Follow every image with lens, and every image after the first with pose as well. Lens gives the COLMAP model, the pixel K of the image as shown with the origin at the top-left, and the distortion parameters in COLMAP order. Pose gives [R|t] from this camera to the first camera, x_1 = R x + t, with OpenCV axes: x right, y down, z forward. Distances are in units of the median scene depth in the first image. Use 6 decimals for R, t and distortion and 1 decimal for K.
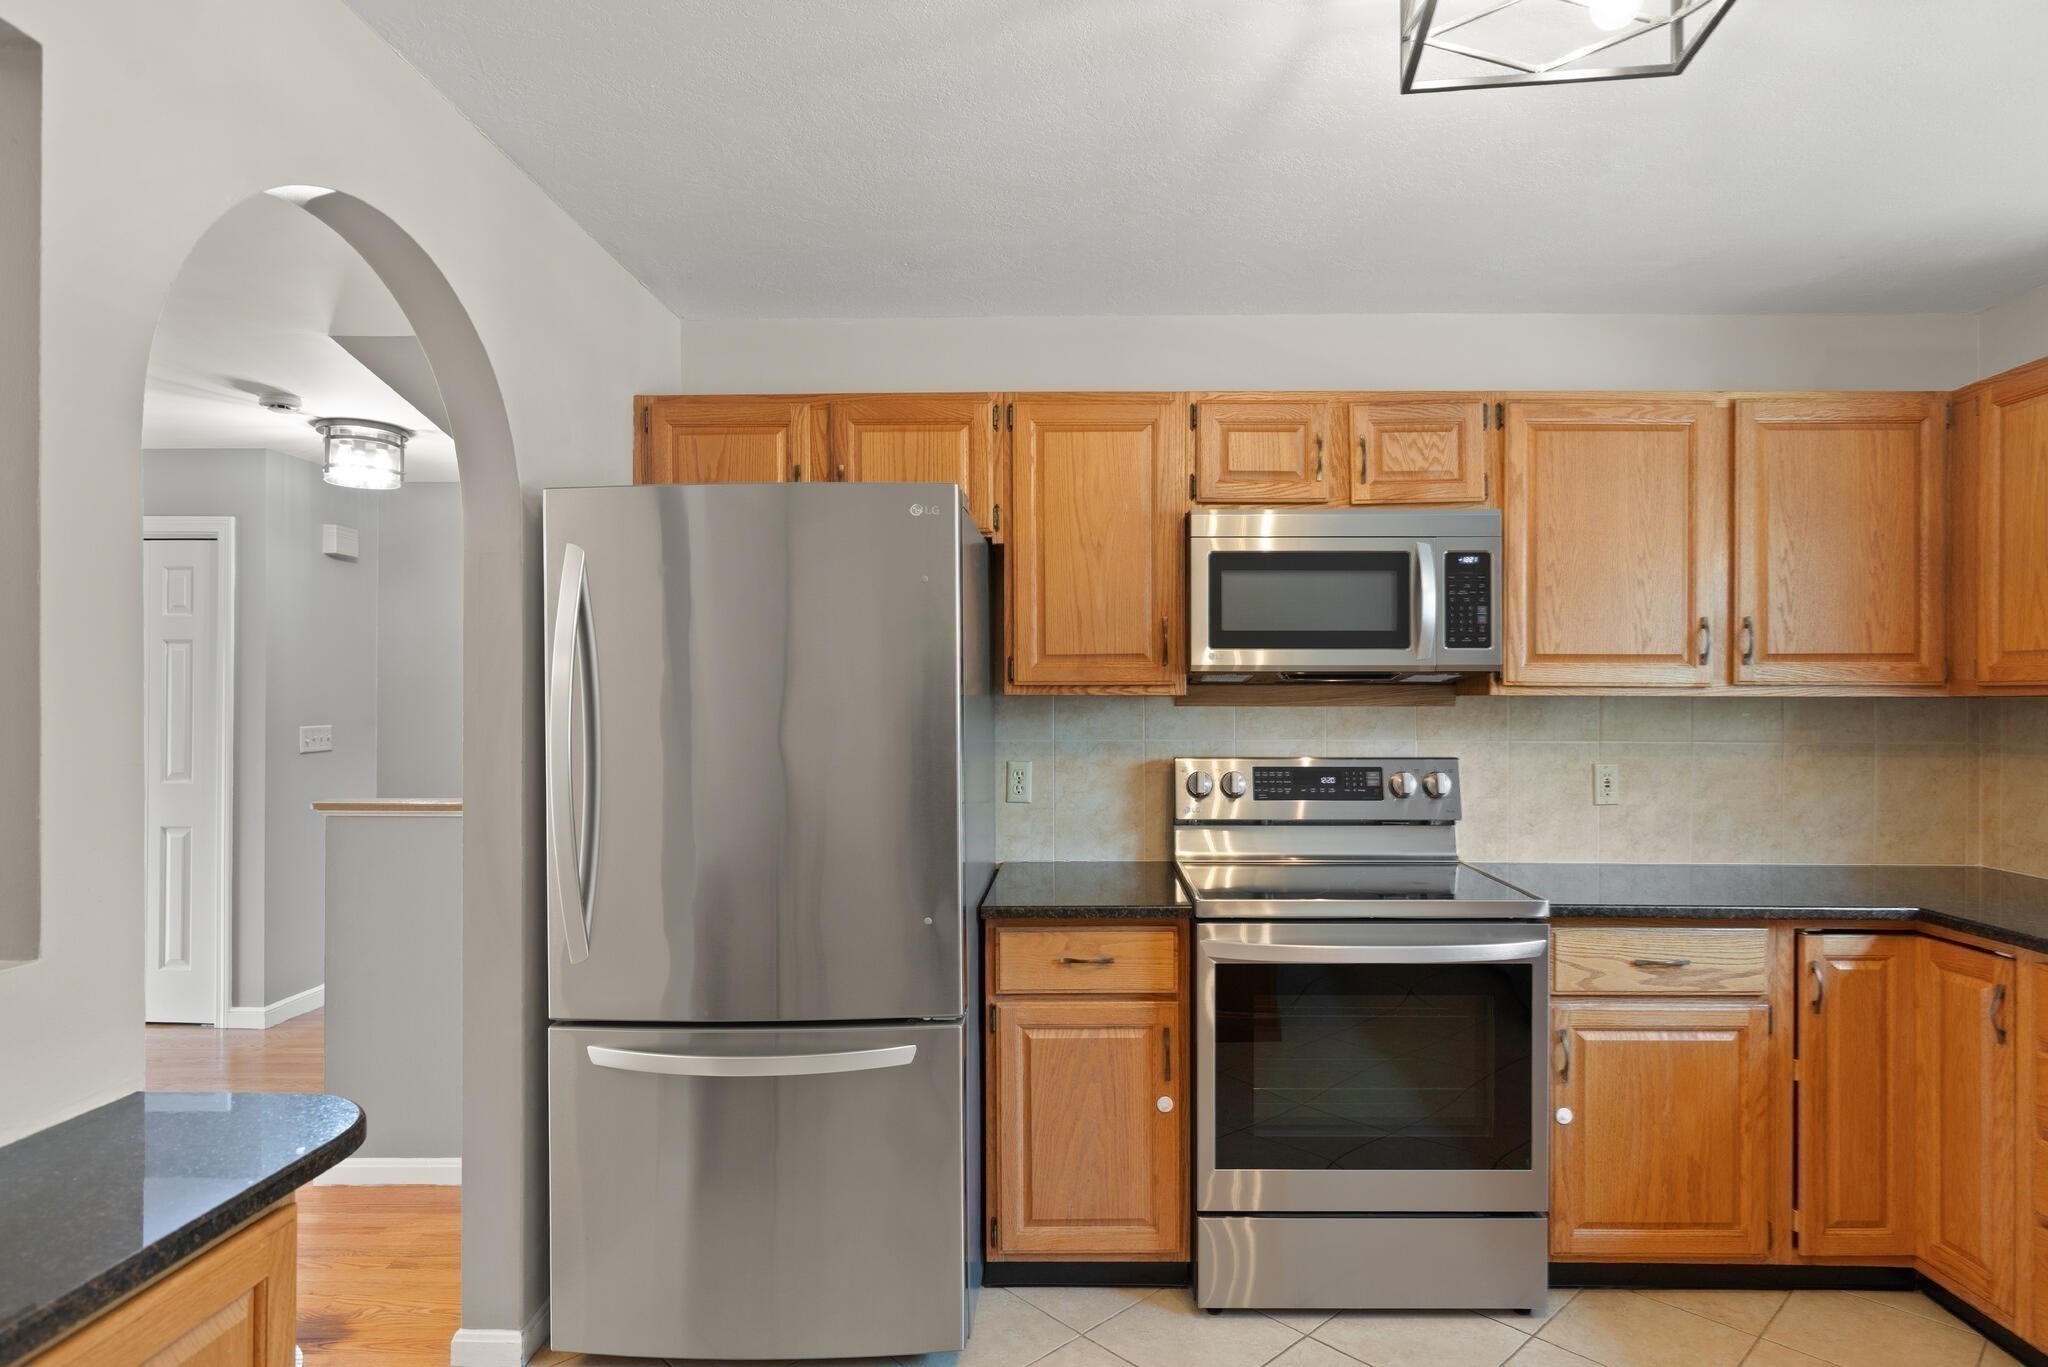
lens RADIAL K [[1105.2, 0, 1074.4], [0, 1105.2, 701.6], [0, 0, 1]] dist [-0.004123, -0.000157]
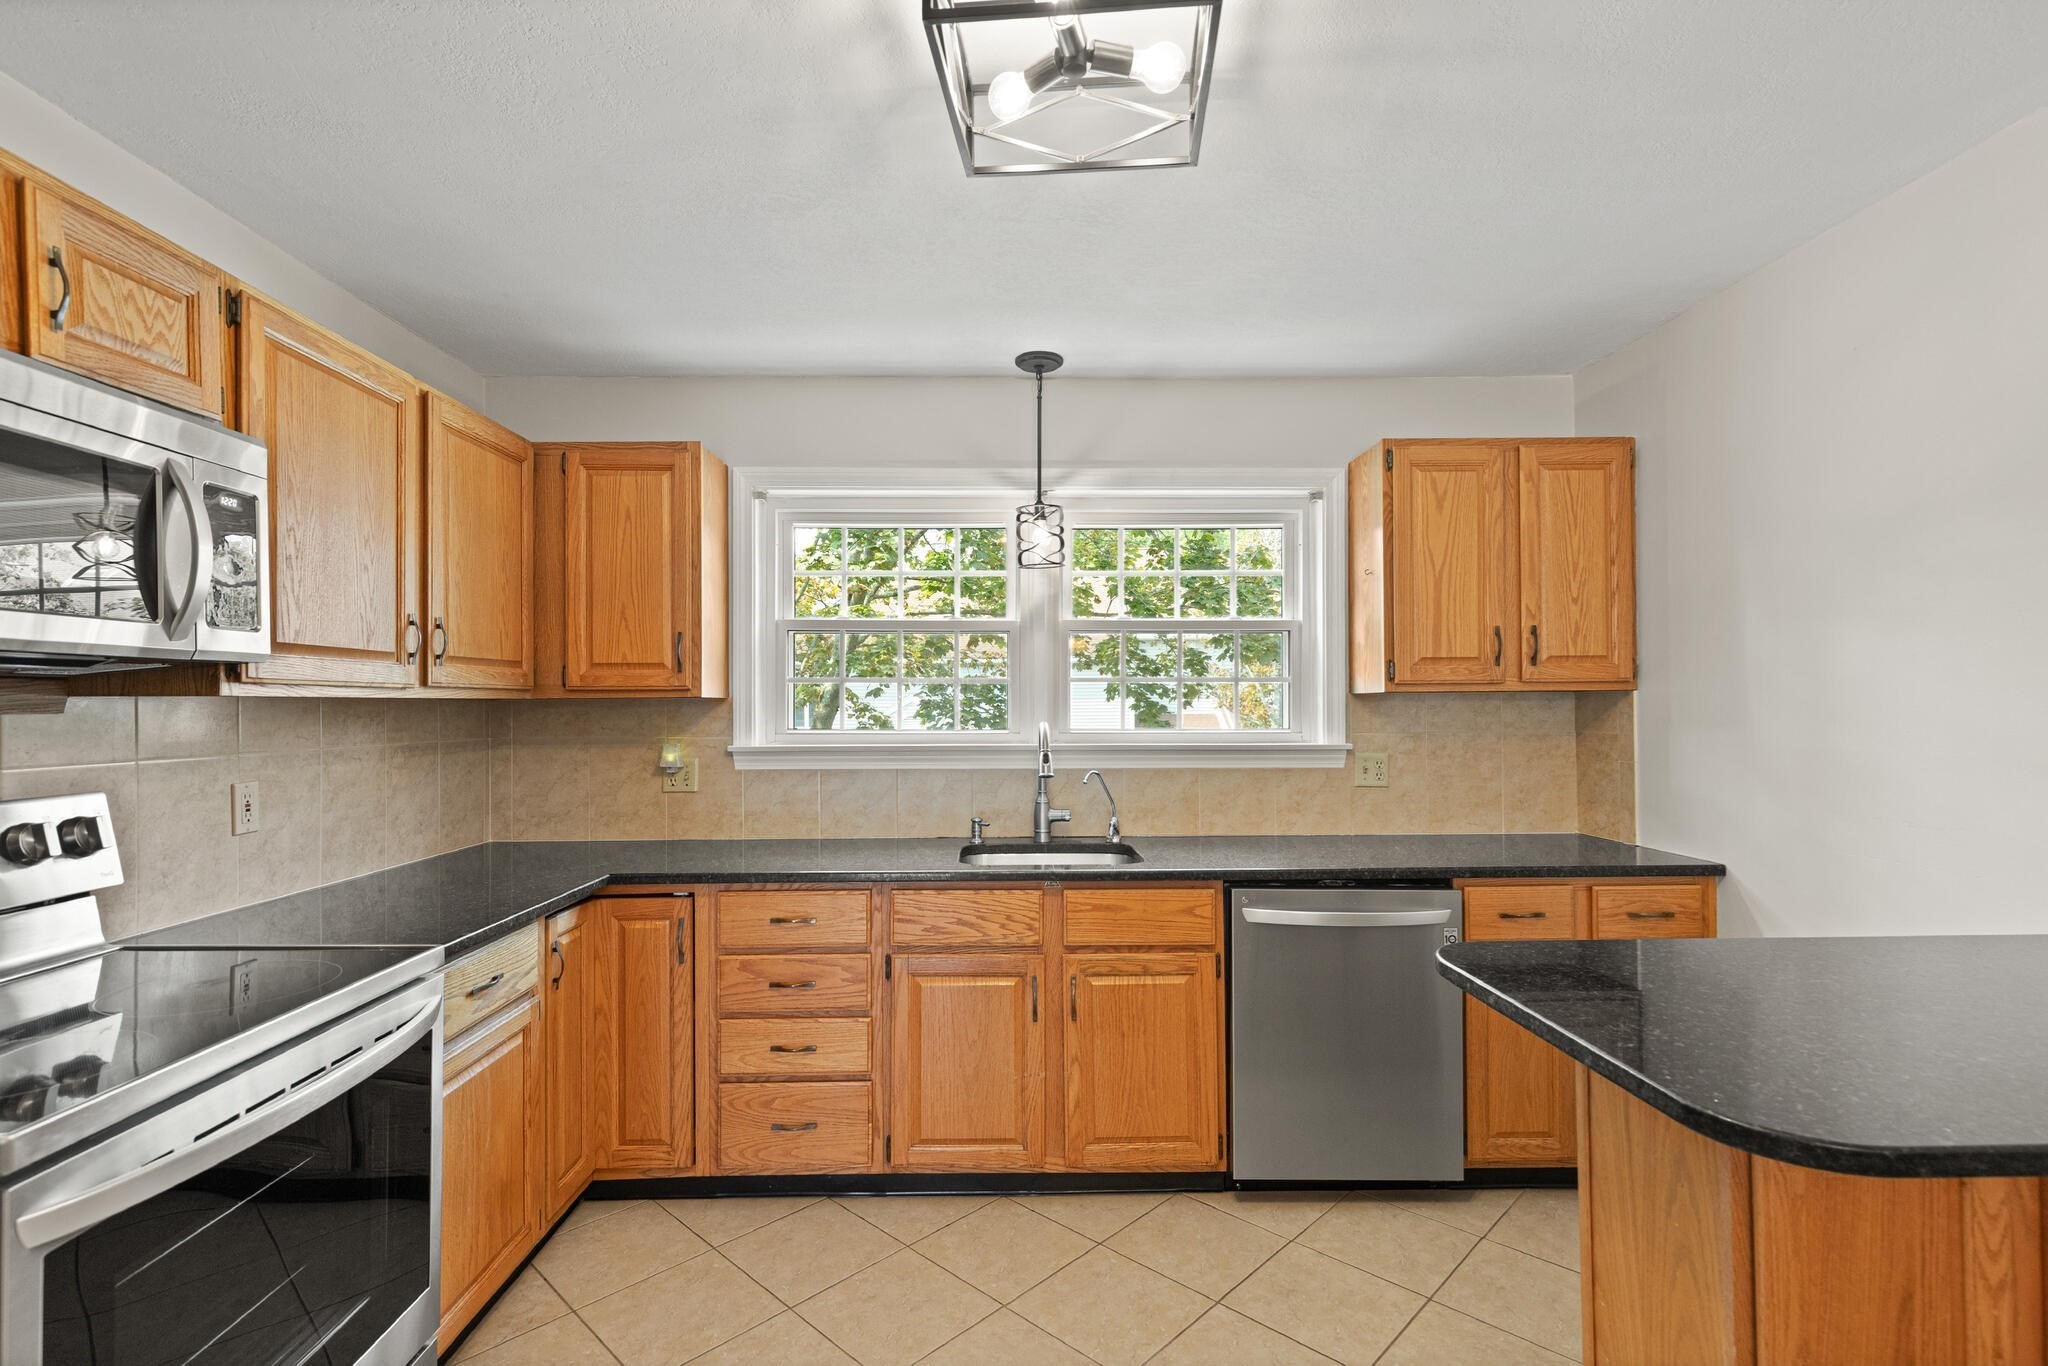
lens RADIAL K [[969.7, 0, 1013.9], [0, 969.7, 695.2], [0, 0, 1]] dist [0.010092, -0.000218]
pose [[-0.026994, 0.004842, 0.999624, -0.266702], [0.005288, 0.999975, -0.004701, -0.000650], [-0.999622, 0.005159, -0.027019, 0.510976]]
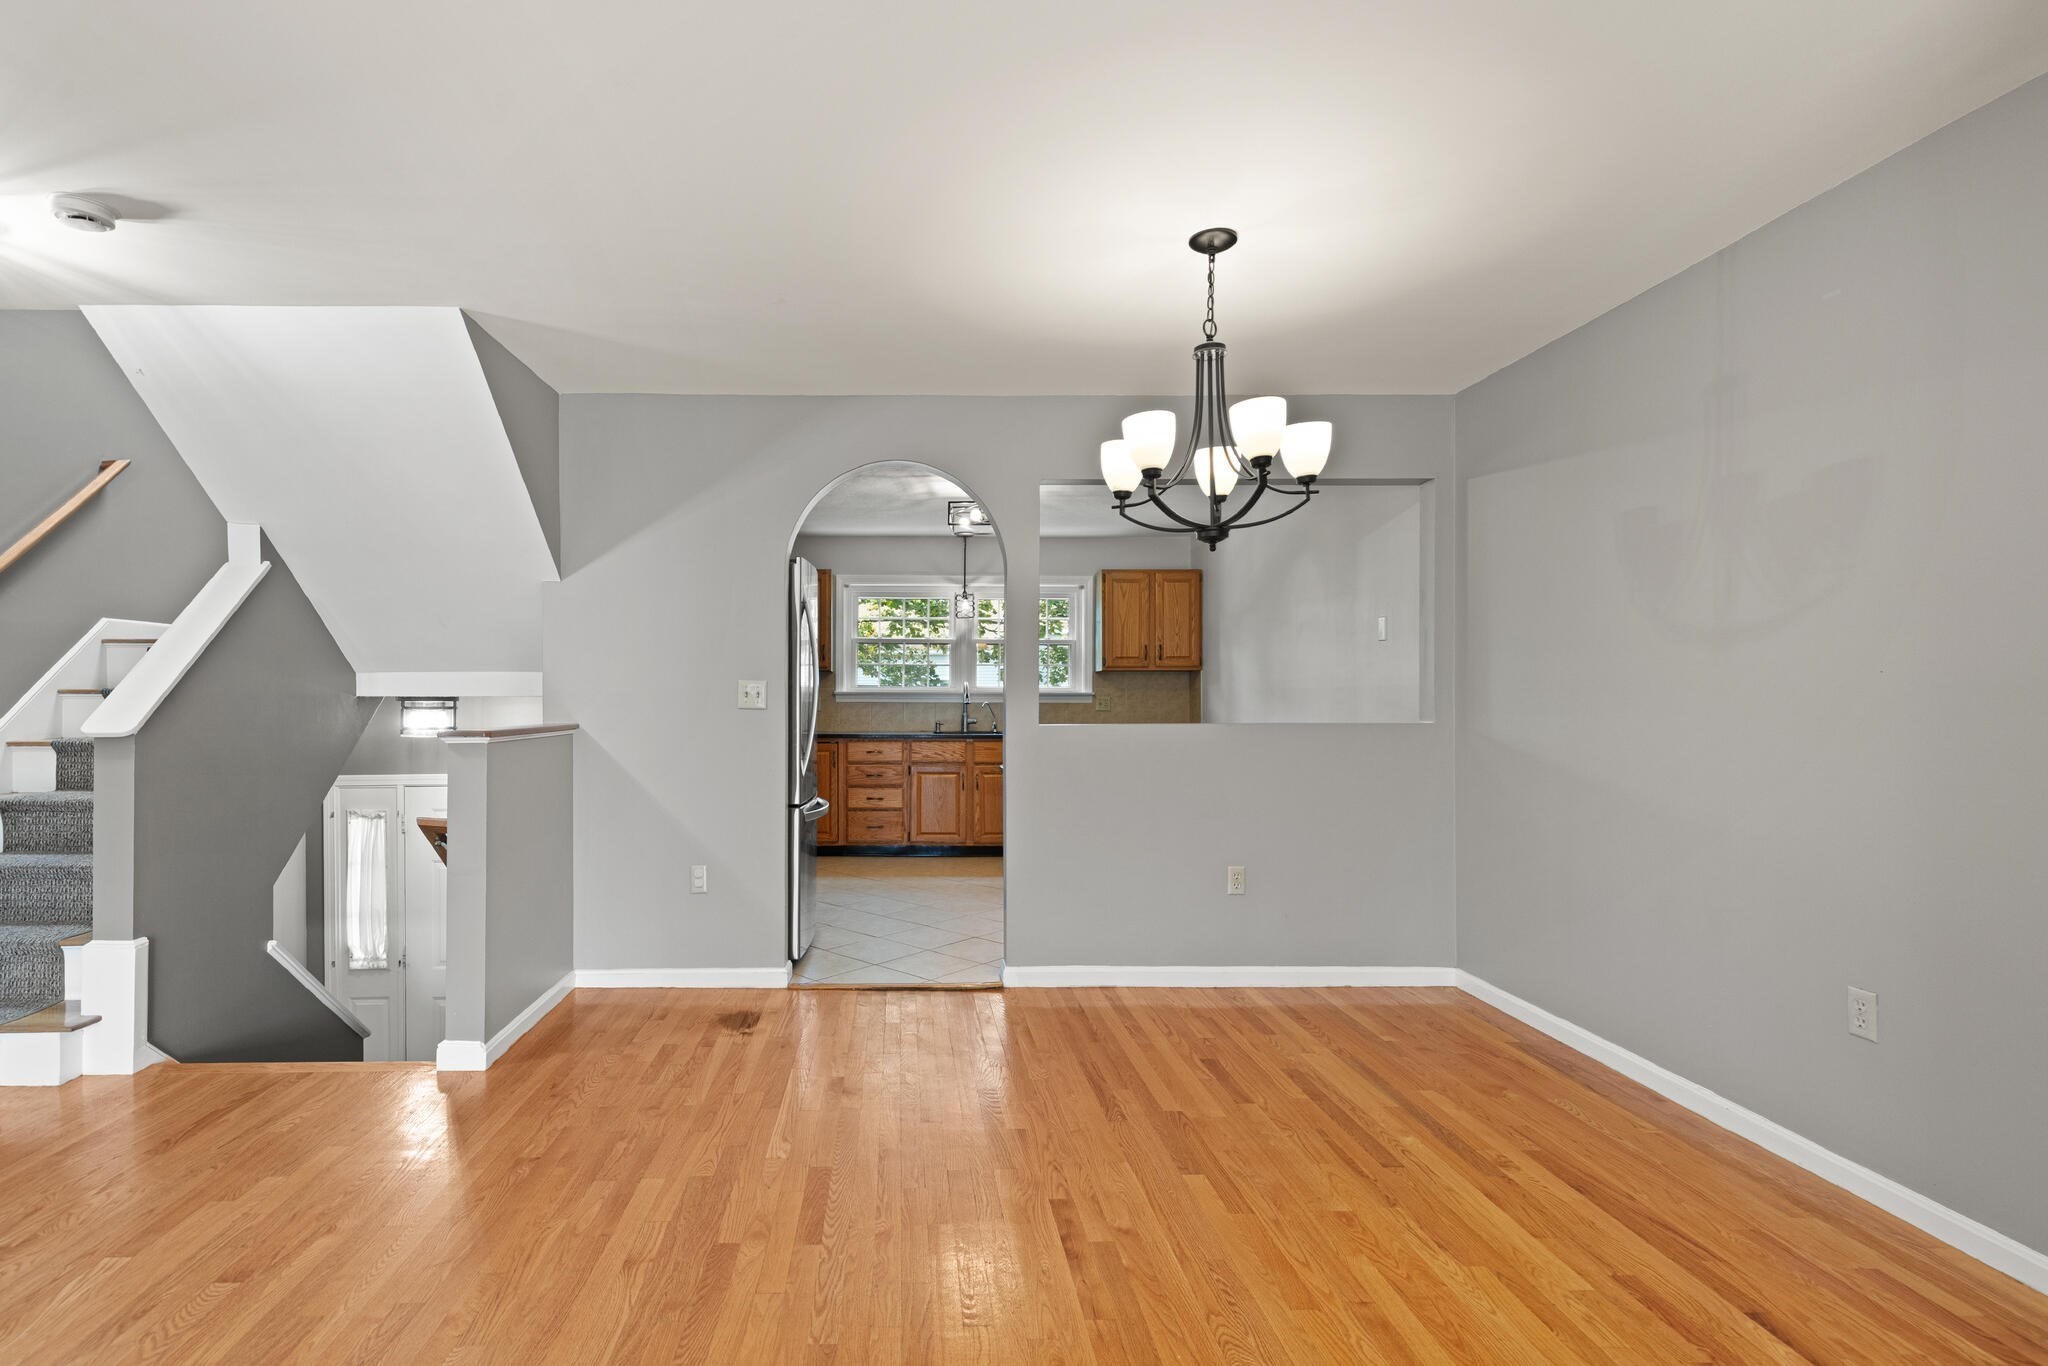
lens RADIAL K [[987.2, 0, 917.3], [0, 987.2, 715.6], [0, 0, 1]] dist [0.011838, -0.001272]
pose [[-0.028249, -0.021605, 0.999367, -1.919762], [0.000588, 0.999766, 0.021630, 0.058778], [-0.999601, 0.001199, -0.028230, 0.661049]]
